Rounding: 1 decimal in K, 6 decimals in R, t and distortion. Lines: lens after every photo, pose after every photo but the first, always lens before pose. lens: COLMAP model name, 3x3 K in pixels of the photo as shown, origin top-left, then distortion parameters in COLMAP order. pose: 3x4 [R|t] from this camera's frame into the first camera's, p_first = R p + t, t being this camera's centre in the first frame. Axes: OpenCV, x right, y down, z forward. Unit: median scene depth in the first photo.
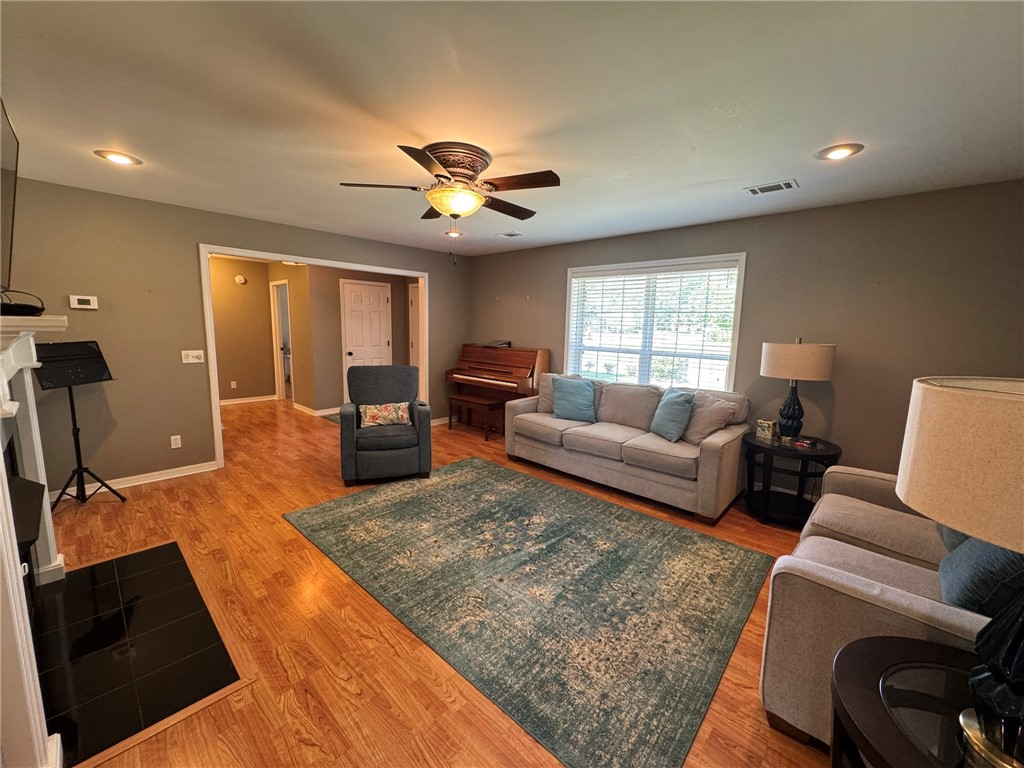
lens RADIAL K [[408.8, 0, 510.8], [0, 408.8, 383.0], [0, 0, 1]] dist [-0.003744, 0.000506]
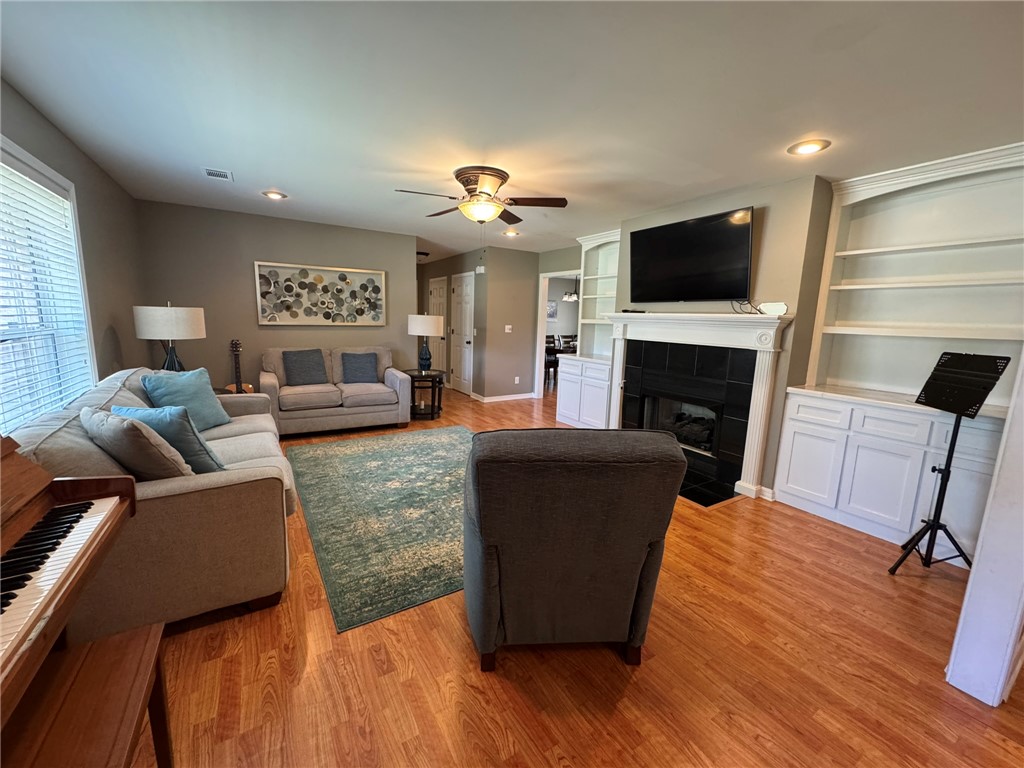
lens RADIAL K [[408.8, 0, 510.8], [0, 408.8, 383.0], [0, 0, 1]] dist [-0.003744, 0.000506]
pose [[-0.963259, -0.095498, 0.251023, -0.461638], [-0.016881, 0.954329, 0.298281, -0.237890], [-0.268044, 0.283085, -0.920878, 1.784978]]
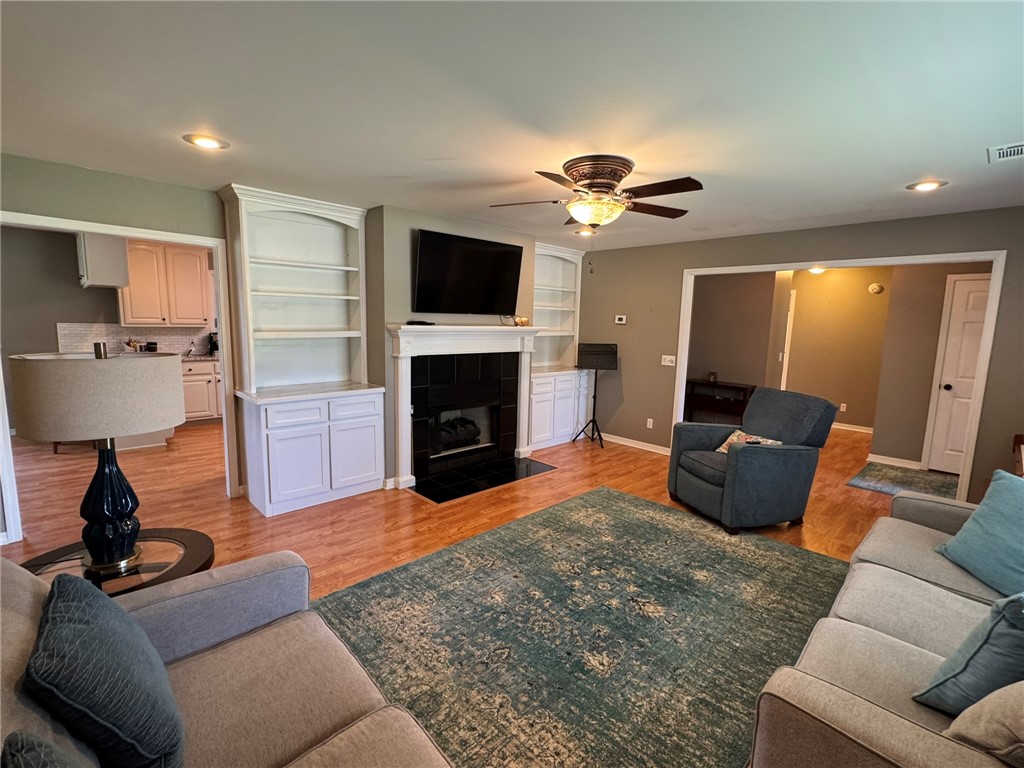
lens RADIAL K [[472.7, 0, 512.0], [0, 472.7, 384.0], [0, 0, 1]] dist [-0.001217, 0.000166]
pose [[-0.055485, 0.109793, -0.992405, 0.827632], [-0.167671, 0.978796, 0.117661, -0.100754], [0.984280, 0.172925, -0.035899, 0.703966]]
